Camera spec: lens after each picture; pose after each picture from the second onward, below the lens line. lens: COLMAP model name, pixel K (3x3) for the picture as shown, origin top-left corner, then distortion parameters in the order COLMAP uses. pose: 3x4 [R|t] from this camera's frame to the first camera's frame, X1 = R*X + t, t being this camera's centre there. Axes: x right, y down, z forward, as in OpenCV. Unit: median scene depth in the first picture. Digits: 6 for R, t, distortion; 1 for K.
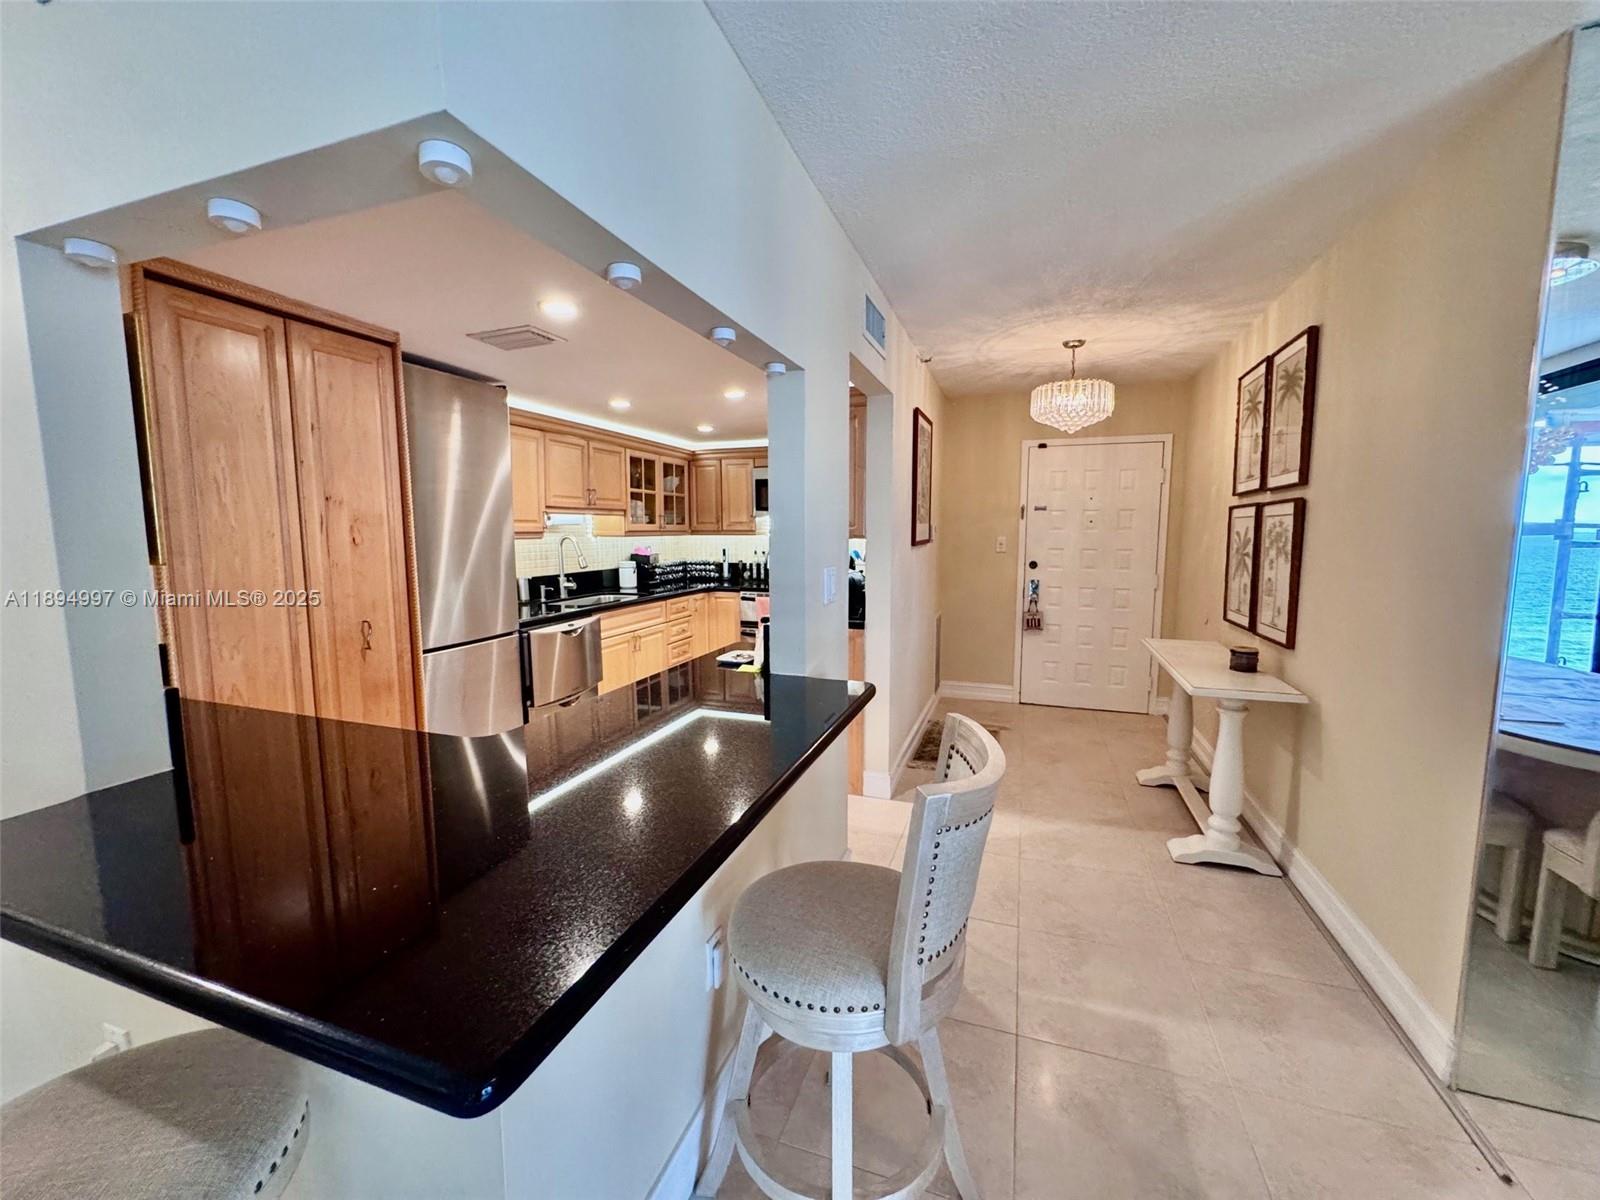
lens RADIAL K [[640.5, 0, 798.4], [0, 640.5, 593.6], [0, 0, 1]] dist [-0.000344, 0.000122]
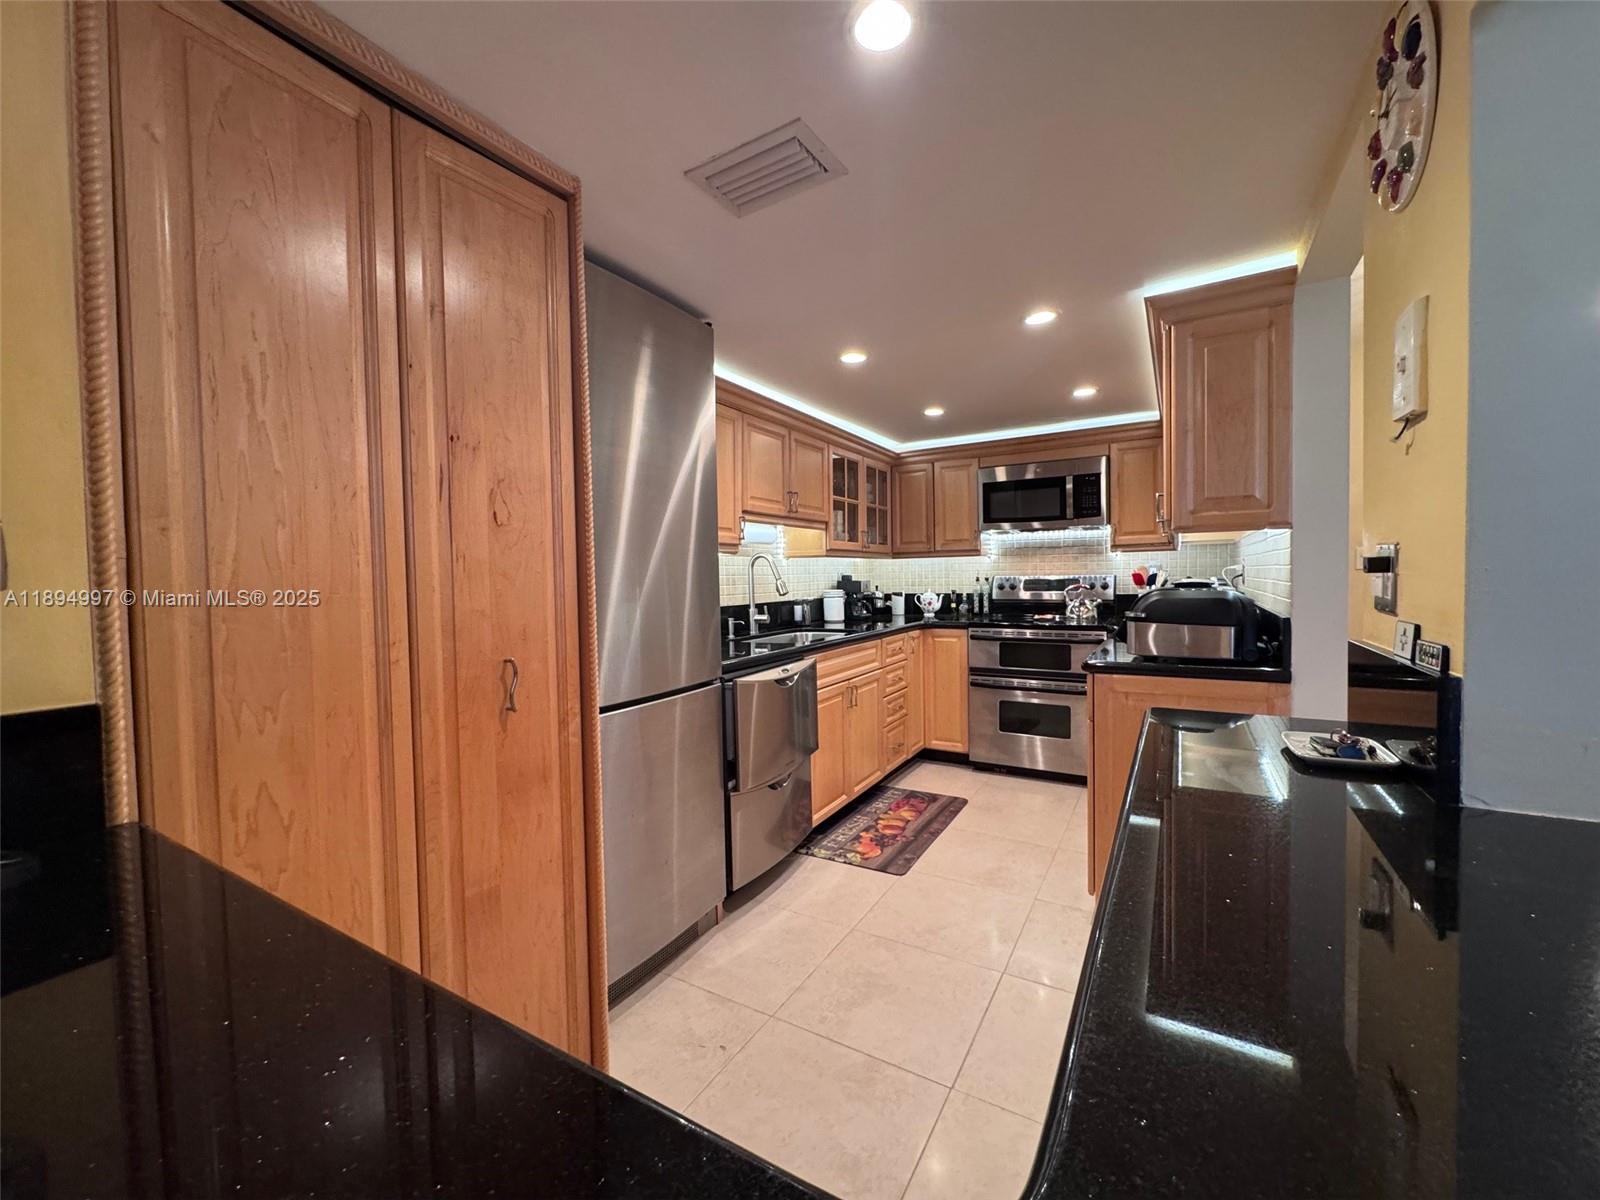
lens RADIAL K [[636.7, 0, 800.0], [0, 636.7, 600.0], [0, 0, 1]] dist [-0.008738, -0.000003]
pose [[0.980804, -0.009678, -0.194754, -0.168725], [-0.002505, 0.998060, -0.062211, 0.013224], [0.194978, 0.061504, 0.978877, 0.266443]]
